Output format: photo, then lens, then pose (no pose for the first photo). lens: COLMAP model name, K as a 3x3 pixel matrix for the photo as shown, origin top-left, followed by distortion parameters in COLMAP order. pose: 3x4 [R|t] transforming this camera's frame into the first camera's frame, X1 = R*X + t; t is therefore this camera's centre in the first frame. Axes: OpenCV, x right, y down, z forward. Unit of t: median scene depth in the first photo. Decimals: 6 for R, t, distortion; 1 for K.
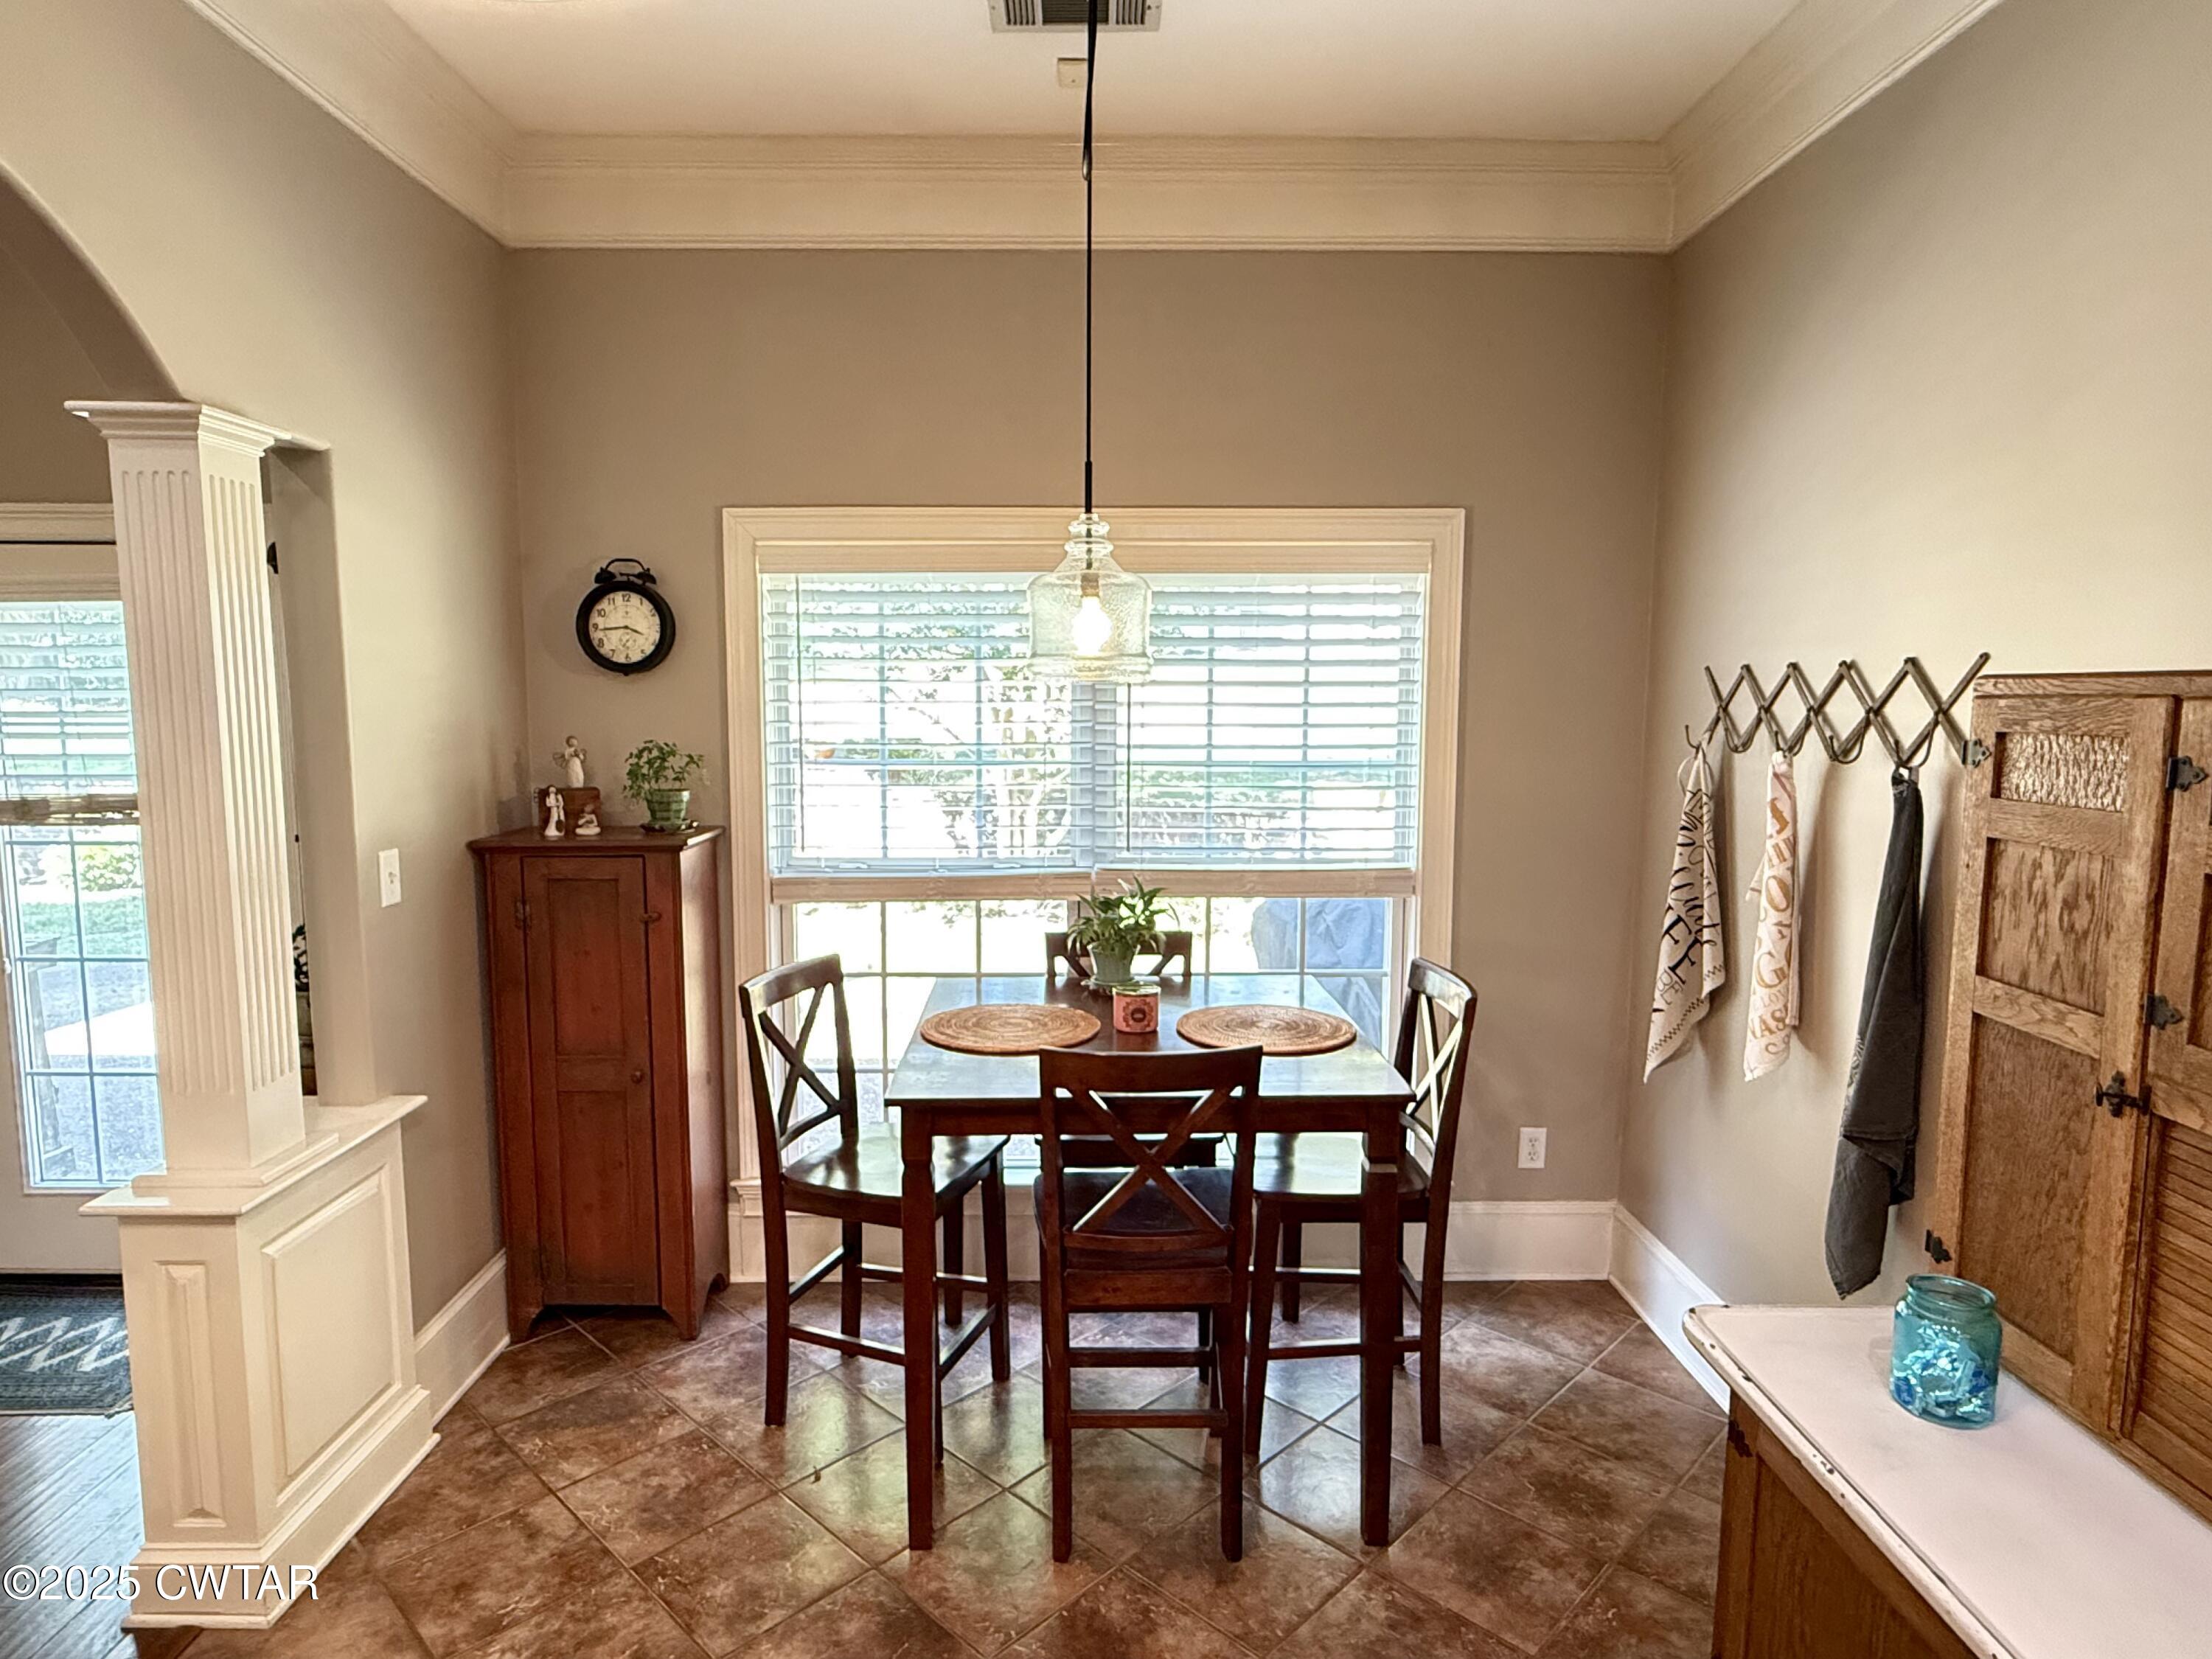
lens RADIAL K [[1262.0, 0, 1101.5], [0, 1262.0, 828.3], [0, 0, 1]] dist [0.004827, -0.002784]
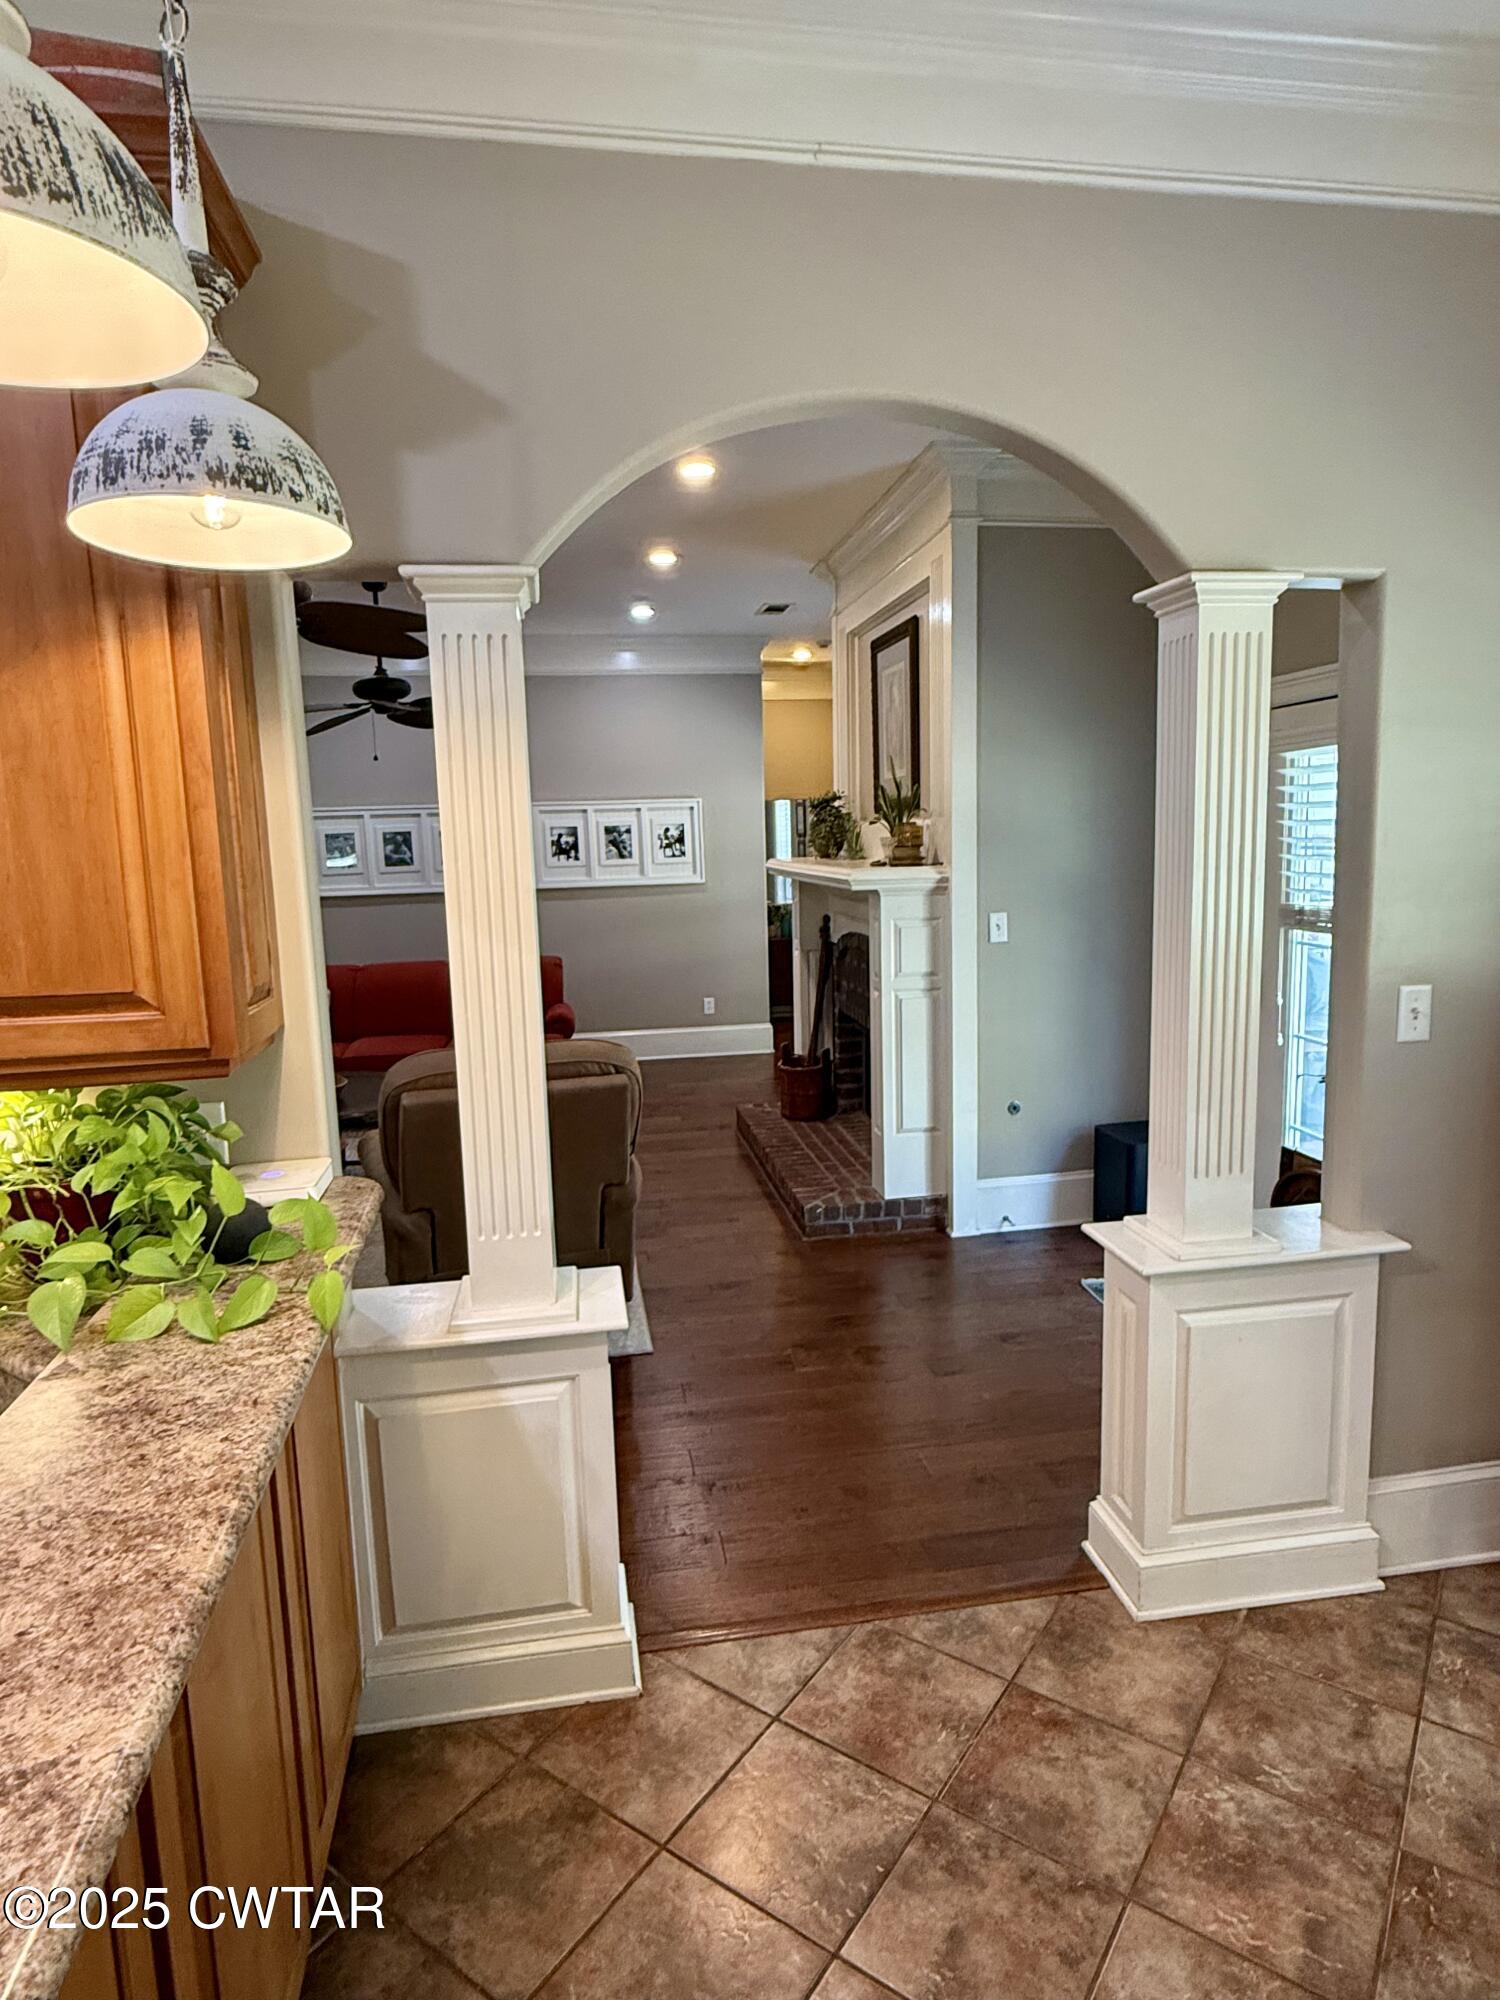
lens RADIAL K [[1141.1, 0, 749.2], [0, 1141.1, 991.5], [0, 0, 1]] dist [0.004827, -0.002784]
pose [[0.154034, 0.128415, -0.979685, 0.216509], [-0.075652, 0.990141, 0.117890, -0.042856], [0.985165, 0.055956, 0.162230, 0.363245]]
